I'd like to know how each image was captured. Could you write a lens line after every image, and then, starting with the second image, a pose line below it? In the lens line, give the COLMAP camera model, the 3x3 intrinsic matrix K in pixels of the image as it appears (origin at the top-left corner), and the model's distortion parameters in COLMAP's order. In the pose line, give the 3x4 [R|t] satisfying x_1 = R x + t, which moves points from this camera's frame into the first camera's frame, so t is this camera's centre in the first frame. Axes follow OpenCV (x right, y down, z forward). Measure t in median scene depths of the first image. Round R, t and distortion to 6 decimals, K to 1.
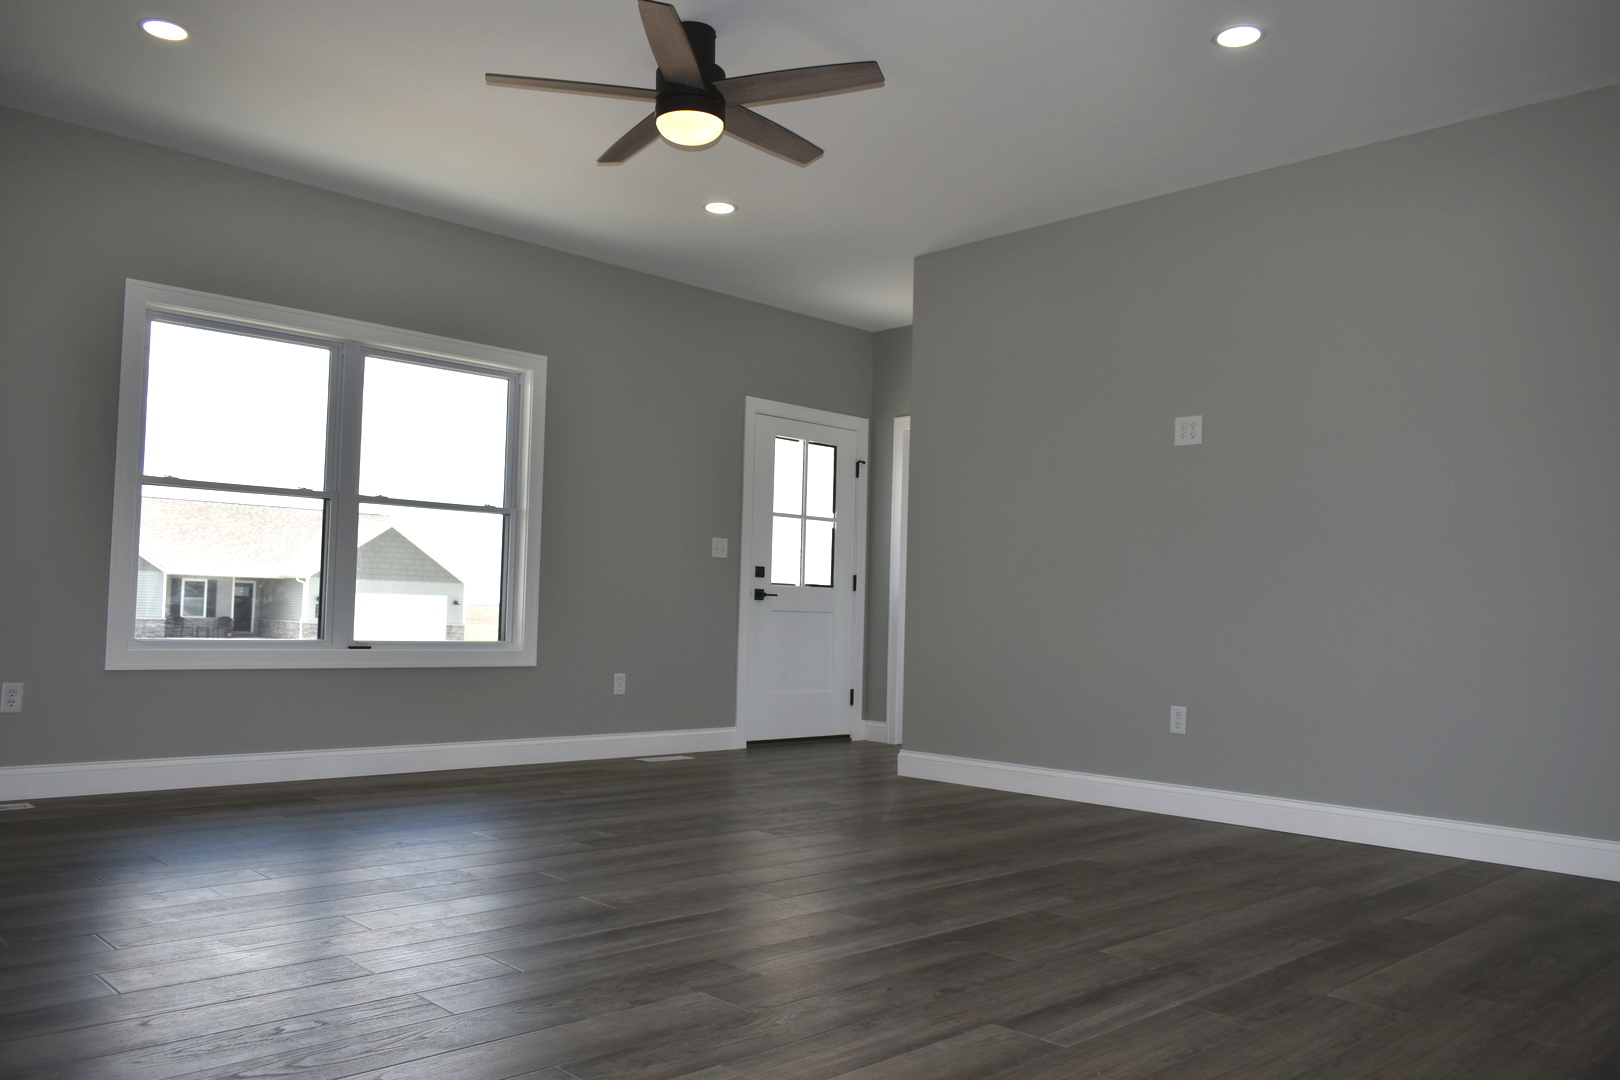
lens RADIAL K [[1238.5, 0, 814.2], [0, 1238.5, 549.5], [0, 0, 1]] dist [-0.030392, 0.004221]
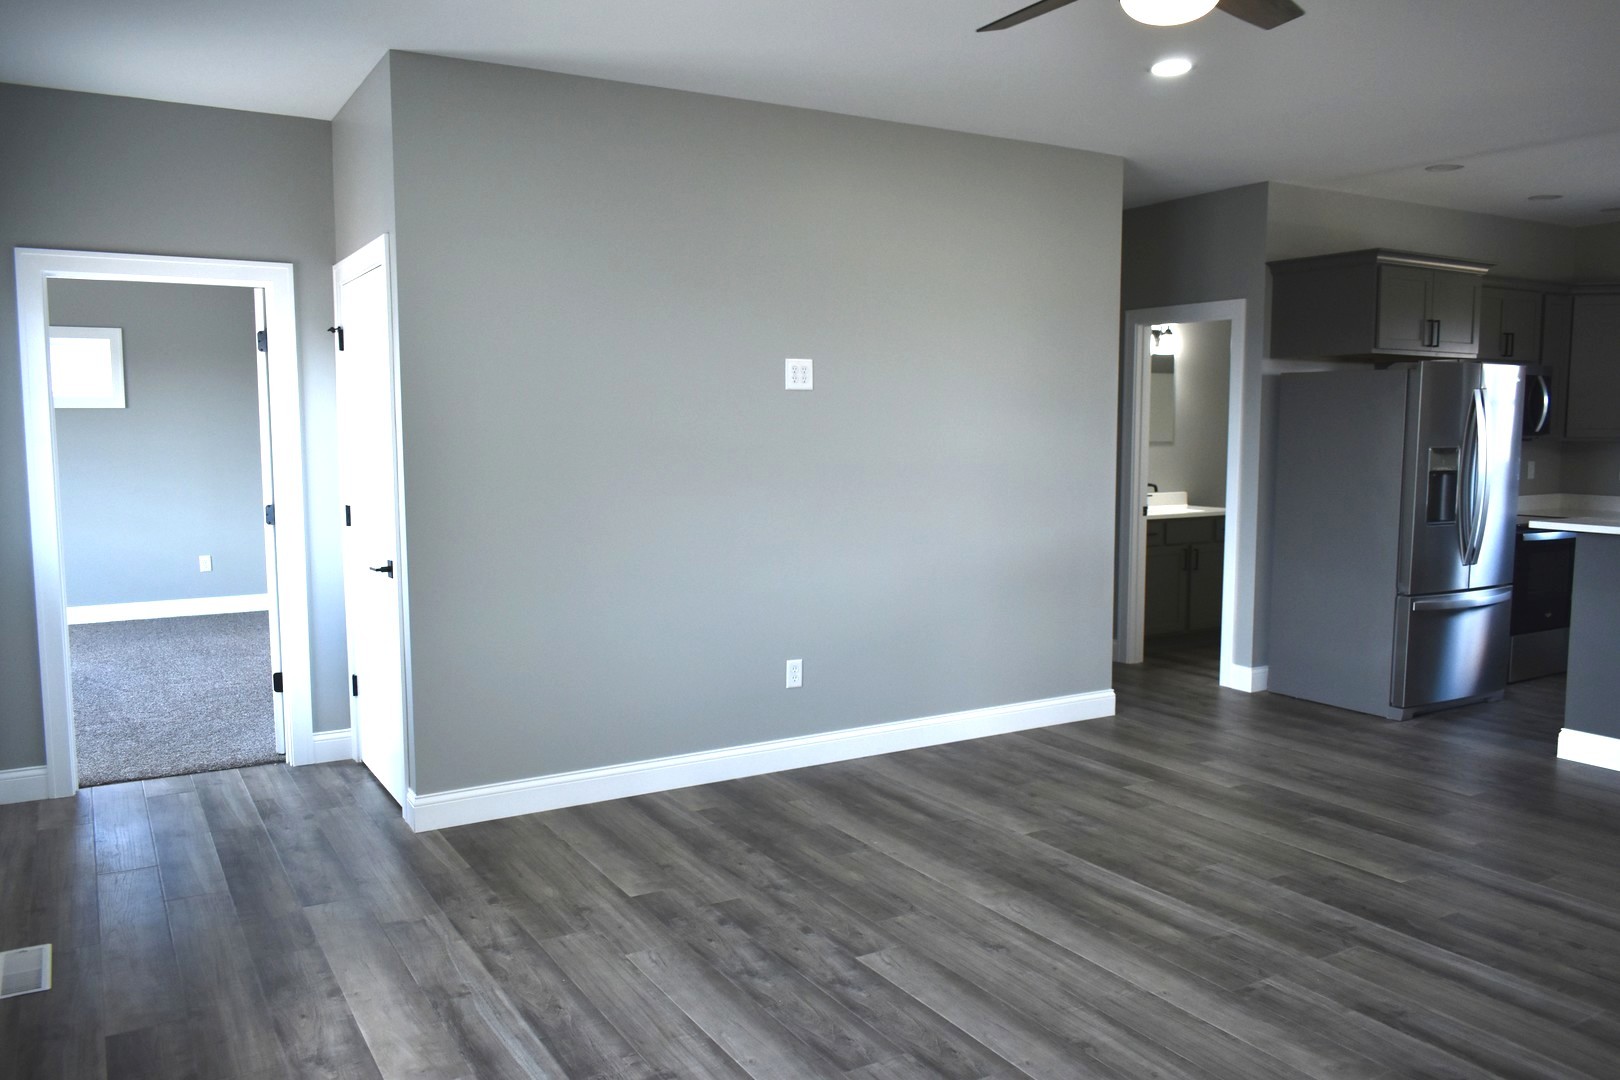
lens RADIAL K [[1238.5, 0, 814.2], [0, 1238.5, 549.5], [0, 0, 1]] dist [-0.030392, 0.004221]
pose [[0.246441, -0.130357, 0.960351, -0.628506], [-0.037536, 0.988885, 0.143863, -0.100658], [-0.968431, -0.071502, 0.238808, 0.754175]]
